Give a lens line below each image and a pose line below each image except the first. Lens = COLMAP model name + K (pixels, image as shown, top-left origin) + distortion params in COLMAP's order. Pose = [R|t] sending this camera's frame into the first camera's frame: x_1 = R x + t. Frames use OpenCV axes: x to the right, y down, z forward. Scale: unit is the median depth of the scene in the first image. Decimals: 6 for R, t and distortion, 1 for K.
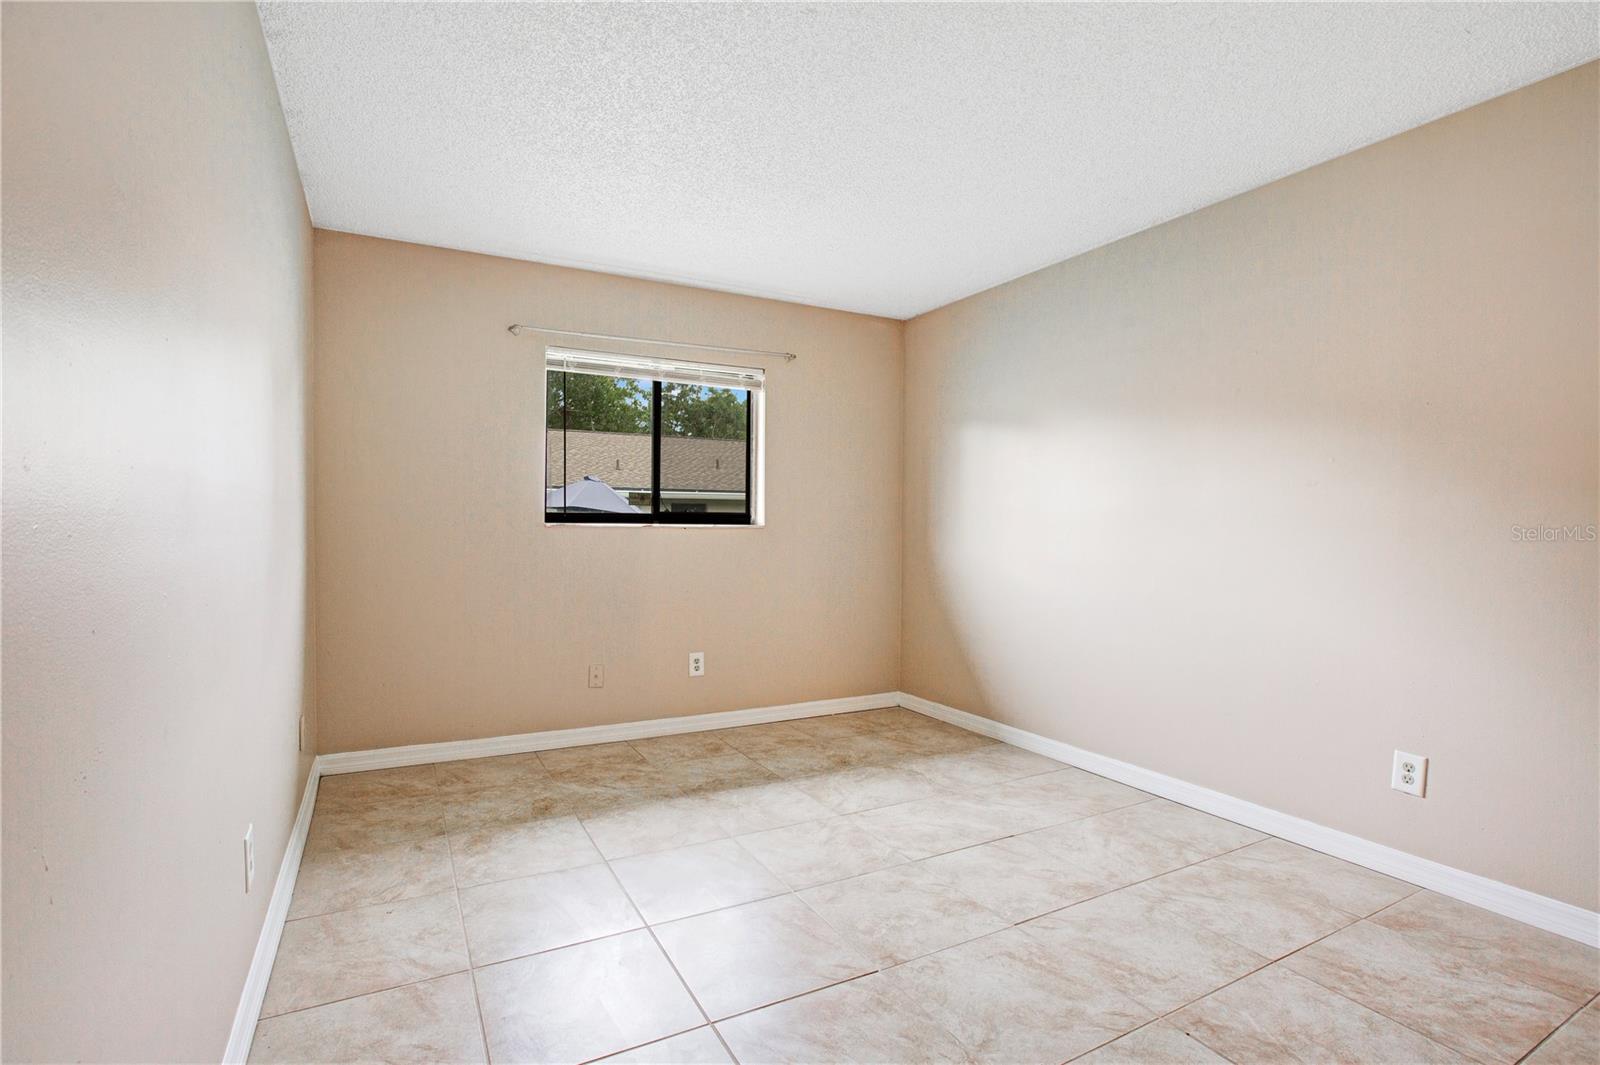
lens RADIAL K [[743.1, 0, 780.4], [0, 743.1, 526.7], [0, 0, 1]] dist [-0.052281, 0.020565]
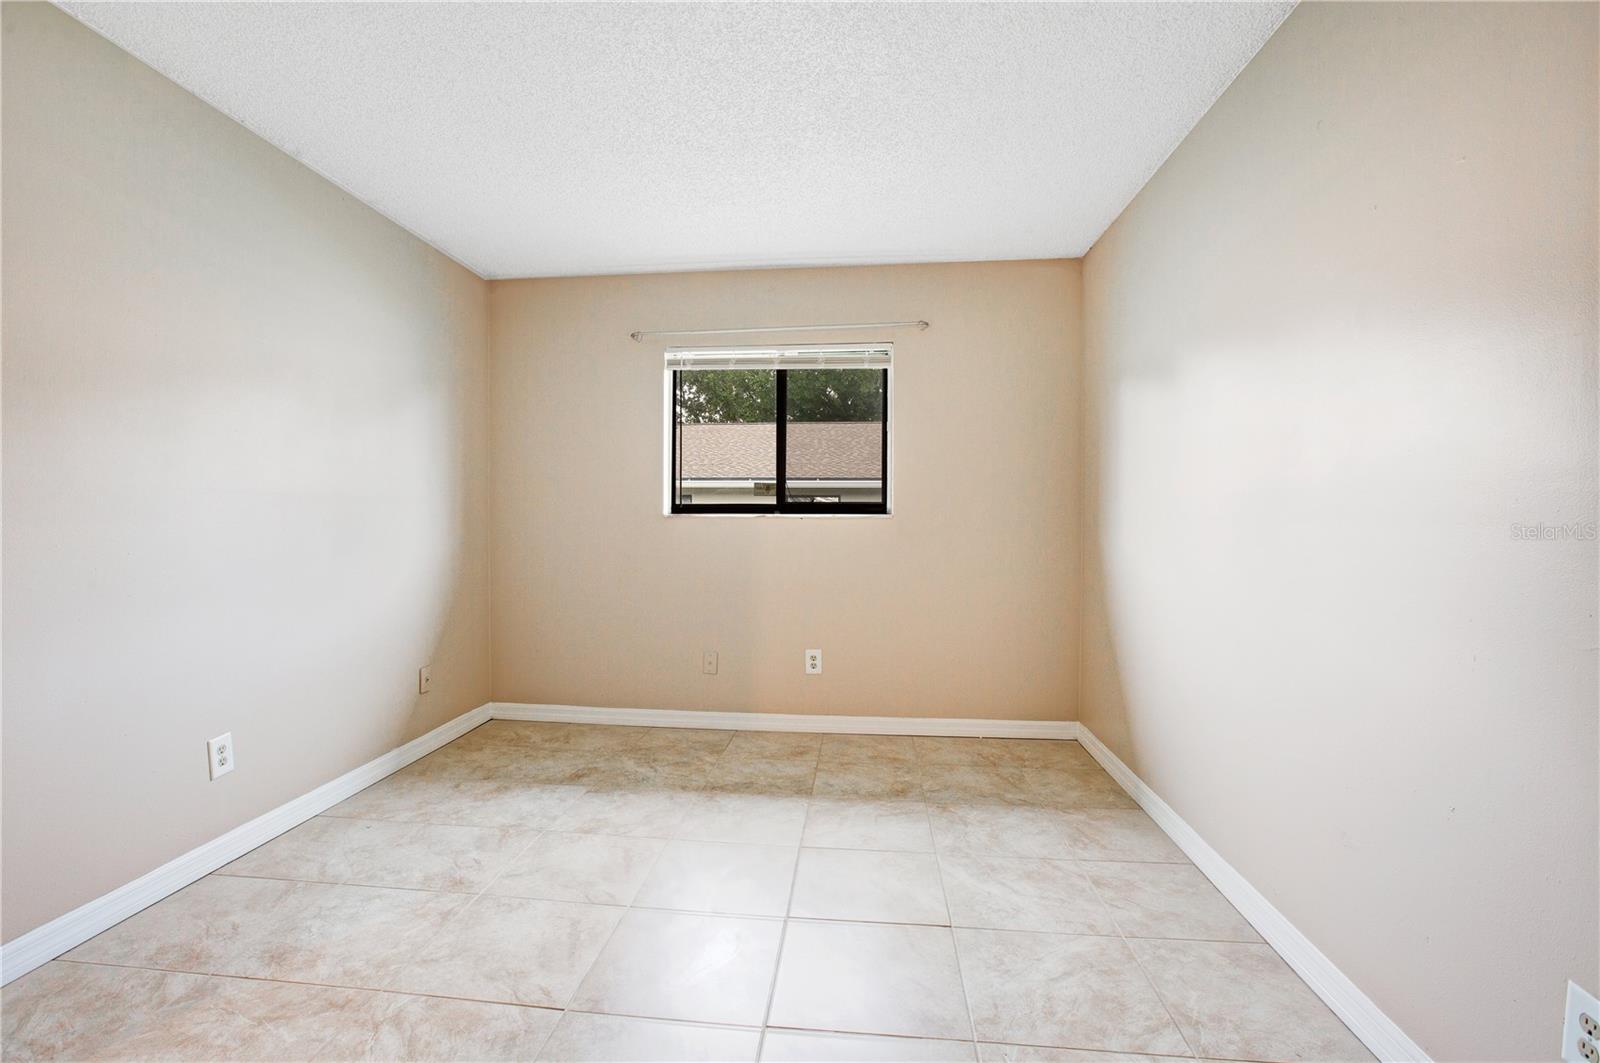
lens RADIAL K [[743.1, 0, 780.4], [0, 743.1, 525.7], [0, 0, 1]] dist [-0.052281, 0.020565]
pose [[0.833551, 0.002650, -0.552437, 0.413108], [0.001906, 0.999969, 0.007674, 0.003748], [0.552440, -0.007450, 0.833519, 0.200763]]
